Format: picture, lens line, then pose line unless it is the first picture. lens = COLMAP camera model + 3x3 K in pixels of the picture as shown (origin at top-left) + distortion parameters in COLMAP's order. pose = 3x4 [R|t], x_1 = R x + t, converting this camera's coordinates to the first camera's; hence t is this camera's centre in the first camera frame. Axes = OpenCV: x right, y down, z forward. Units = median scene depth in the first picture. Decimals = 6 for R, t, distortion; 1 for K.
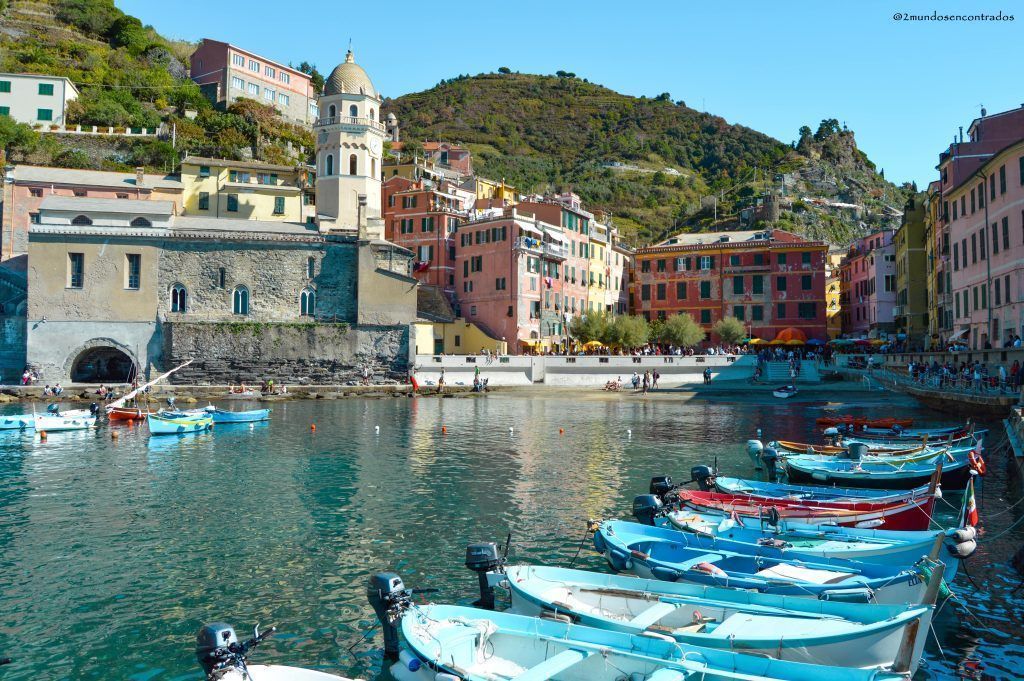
lens RADIAL K [[813.8, 0, 512.0], [0, 813.8, 340.5], [0, 0, 1]] dist [-0.087480, 0.002969]
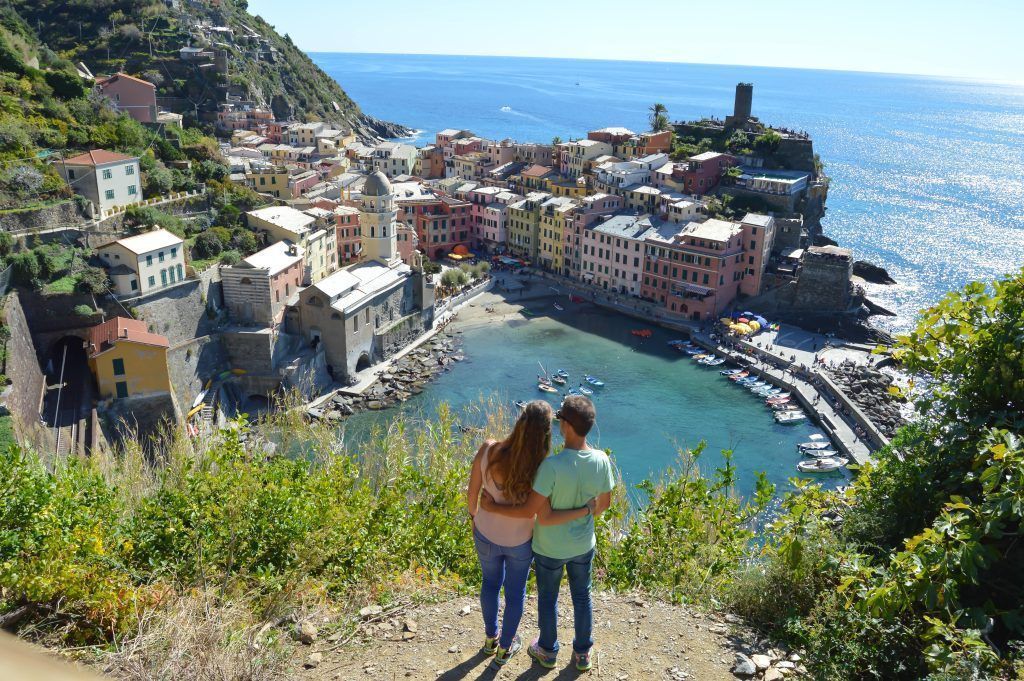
lens RADIAL K [[813.8, 0, 512.0], [0, 813.8, 340.5], [0, 0, 1]] dist [-0.087480, 0.002969]
pose [[0.539736, -0.273695, 0.796101, -1.363564], [-0.043321, 0.935390, 0.350953, -0.540651], [-0.840719, -0.223910, 0.493007, -0.233043]]
